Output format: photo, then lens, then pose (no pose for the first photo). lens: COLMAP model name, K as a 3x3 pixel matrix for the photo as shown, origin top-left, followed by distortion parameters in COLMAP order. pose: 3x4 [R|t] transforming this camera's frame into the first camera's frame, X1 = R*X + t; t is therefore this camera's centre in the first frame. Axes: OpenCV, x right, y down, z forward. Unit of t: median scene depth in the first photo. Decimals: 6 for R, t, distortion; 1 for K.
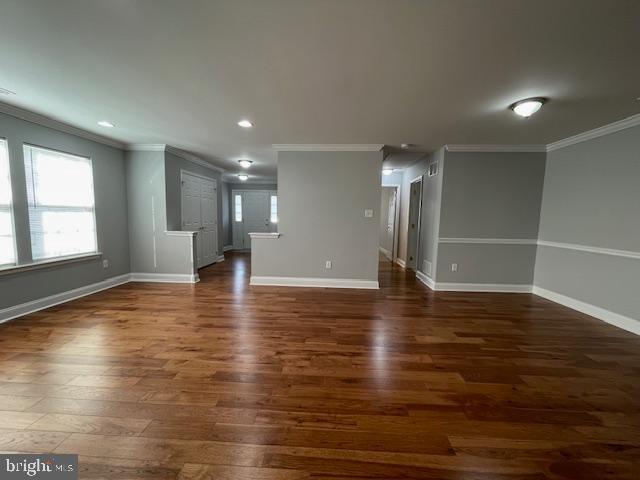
lens RADIAL K [[259.4, 0, 322.2], [0, 259.4, 238.6], [0, 0, 1]] dist [0.002672, 0.000206]
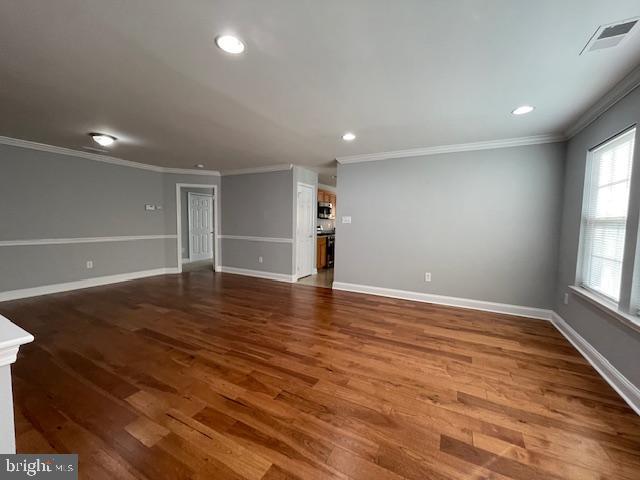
lens RADIAL K [[259.4, 0, 318.8], [0, 259.4, 239.5], [0, 0, 1]] dist [0.002672, 0.000206]
pose [[-0.899927, -0.059627, 0.431944, -1.026063], [0.015253, 0.985695, 0.167847, -0.218644], [-0.435774, 0.157639, -0.886144, 2.098811]]
